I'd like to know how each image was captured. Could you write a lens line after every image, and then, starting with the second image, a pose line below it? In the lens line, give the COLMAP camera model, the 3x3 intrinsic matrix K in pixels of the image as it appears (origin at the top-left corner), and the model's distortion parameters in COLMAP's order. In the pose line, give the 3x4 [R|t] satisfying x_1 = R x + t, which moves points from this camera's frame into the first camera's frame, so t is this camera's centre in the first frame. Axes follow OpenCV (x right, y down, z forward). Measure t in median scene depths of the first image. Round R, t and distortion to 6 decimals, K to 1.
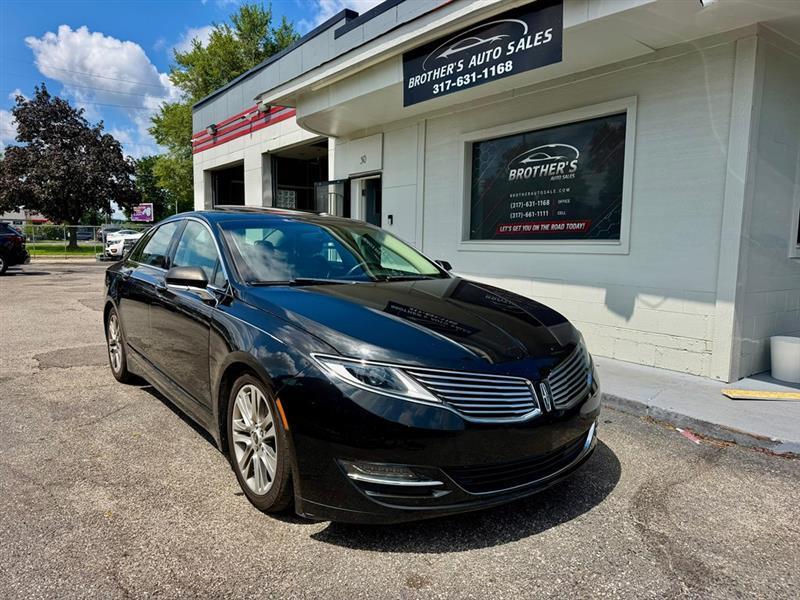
lens RADIAL K [[573.1, 0, 399.2], [0, 573.1, 303.7], [0, 0, 1]] dist [0.004547, -0.011049]
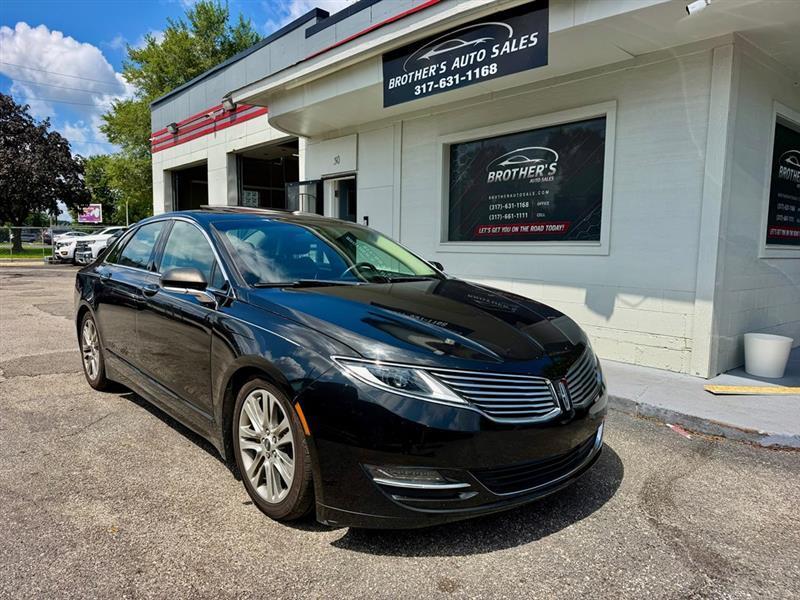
lens RADIAL K [[572.4, 0, 401.6], [0, 572.4, 304.2], [0, 0, 1]] dist [0.008235, -0.015938]
pose [[0.996966, -0.008520, 0.077365, -0.043994], [0.008729, 0.999959, -0.002368, 0.000646], [-0.077342, 0.003036, 0.997000, 0.007544]]
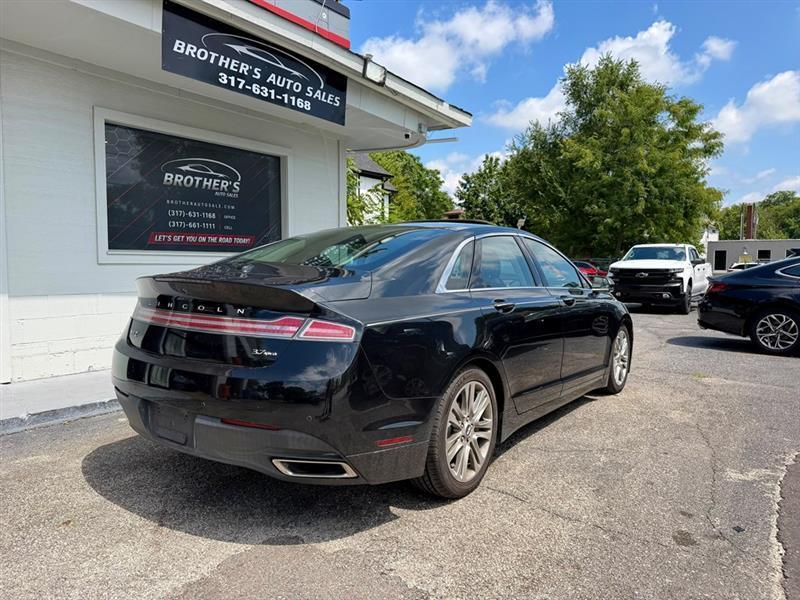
lens RADIAL K [[574.6, 0, 399.1], [0, 574.6, 298.0], [0, 0, 1]] dist [0.022837, -0.039801]
pose [[-0.285897, -0.069910, 0.955707, -0.868311], [0.085753, 0.991467, 0.098178, -0.106969], [-0.954416, 0.110023, -0.277462, 1.022381]]
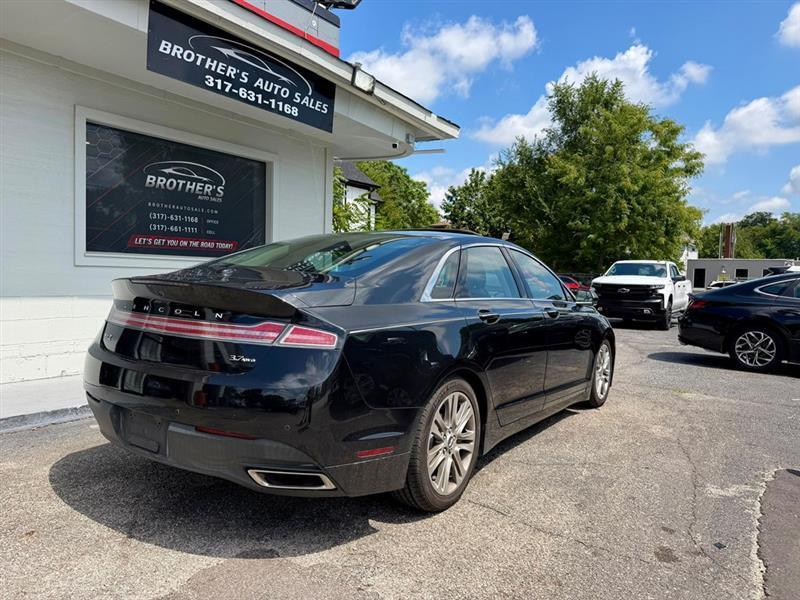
lens RADIAL K [[574.5, 0, 402.1], [0, 574.5, 298.5], [0, 0, 1]] dist [0.024850, -0.043478]
pose [[-0.315887, -0.059100, 0.946954, -0.860959], [0.061590, 0.994676, 0.082624, -0.103991], [-0.946796, 0.084423, -0.310565, 1.020309]]
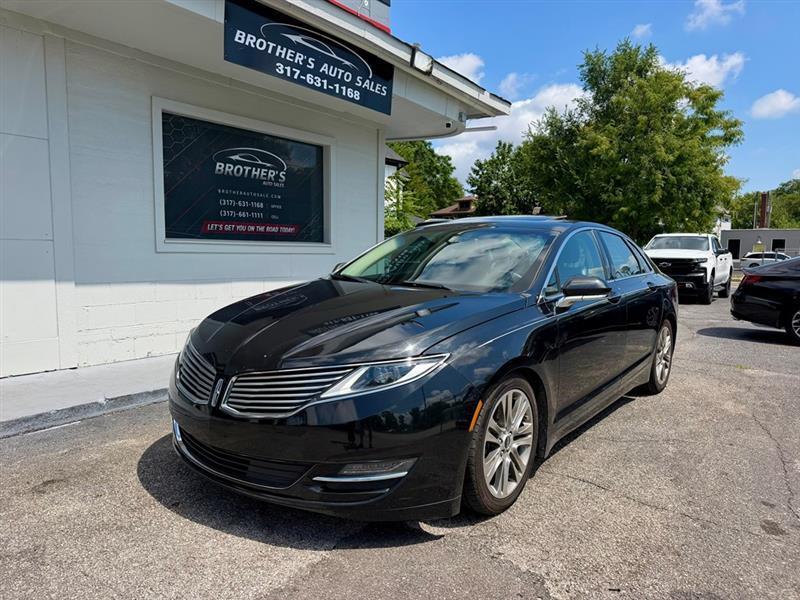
lens RADIAL K [[572.7, 0, 397.3], [0, 572.7, 304.4], [0, 0, 1]] dist [0.006527, -0.012495]
pose [[-0.269285, -0.105540, 0.957260, -0.856943], [0.079331, 0.988168, 0.131264, -0.119345], [-0.959787, 0.111288, -0.257727, 1.091013]]
